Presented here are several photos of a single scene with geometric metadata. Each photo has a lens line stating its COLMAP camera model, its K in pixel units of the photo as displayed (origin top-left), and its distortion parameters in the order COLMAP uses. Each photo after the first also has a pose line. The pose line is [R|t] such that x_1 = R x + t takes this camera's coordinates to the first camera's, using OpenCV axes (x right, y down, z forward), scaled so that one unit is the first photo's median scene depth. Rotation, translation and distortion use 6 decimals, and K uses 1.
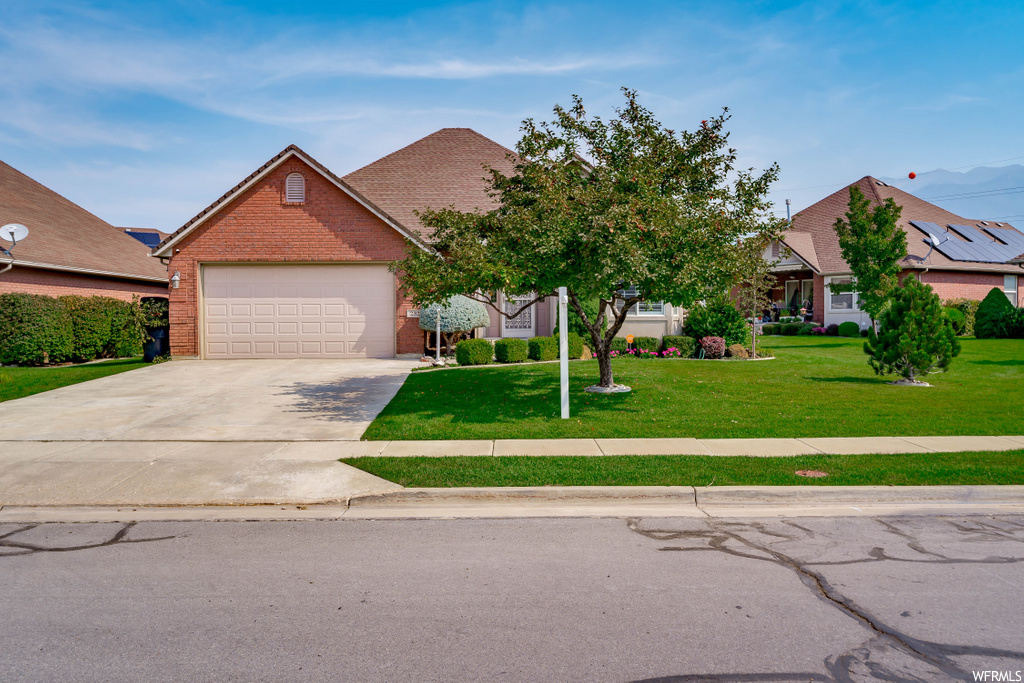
lens RADIAL K [[829.0, 0, 513.3], [0, 829.0, 338.8], [0, 0, 1]] dist [0.002991, 0.001594]
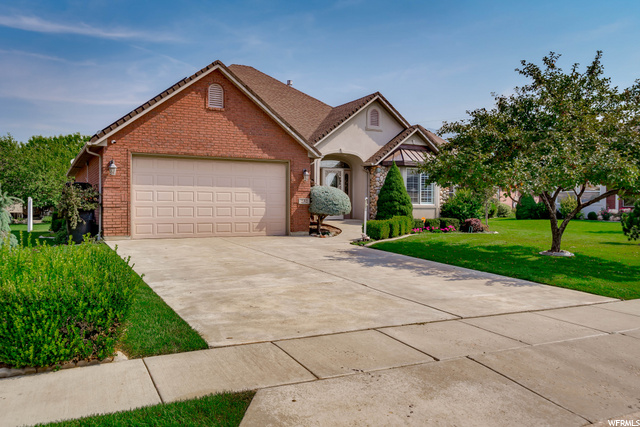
lens RADIAL K [[518.1, 0, 319.9], [0, 518.1, 214.5], [0, 0, 1]] dist [0.002991, 0.001594]
pose [[0.894328, 0.002717, 0.447403, -0.465220], [0.000912, 0.999968, -0.007896, -0.002803], [-0.447410, 0.007469, 0.894298, 0.255580]]
